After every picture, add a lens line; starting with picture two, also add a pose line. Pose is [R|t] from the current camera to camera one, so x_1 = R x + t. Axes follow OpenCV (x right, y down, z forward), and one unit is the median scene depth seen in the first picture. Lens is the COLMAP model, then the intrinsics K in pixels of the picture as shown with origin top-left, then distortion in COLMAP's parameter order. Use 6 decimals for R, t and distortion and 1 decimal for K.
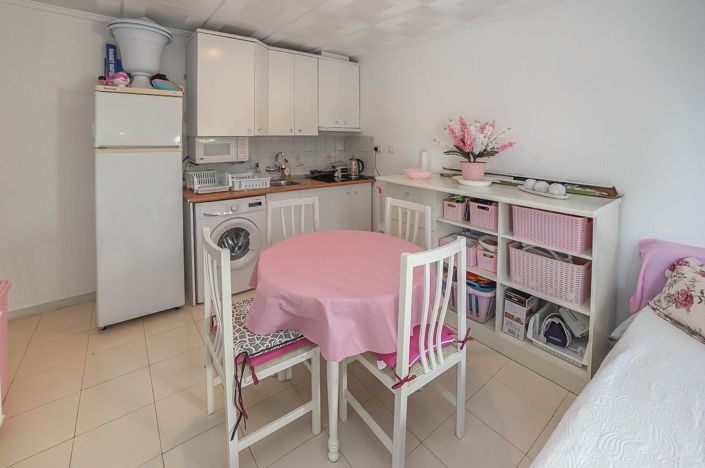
lens RADIAL K [[303.1, 0, 352.7], [0, 303.1, 154.6], [0, 0, 1]] dist [-0.000553, -0.000087]
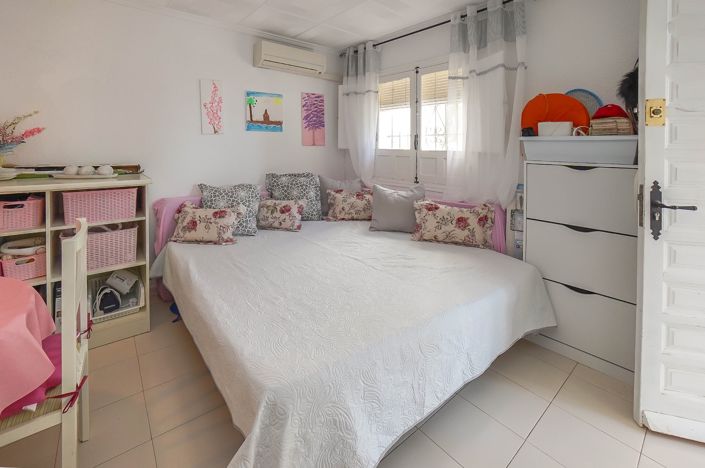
lens RADIAL K [[299.8, 0, 337.1], [0, 299.8, 144.5], [0, 0, 1]] dist [-0.001347, 0.000141]
pose [[0.011259, -0.000069, 0.999937, -0.291059], [0.048784, 0.998809, -0.000480, 0.042774], [-0.998746, 0.048786, 0.011249, 0.094519]]
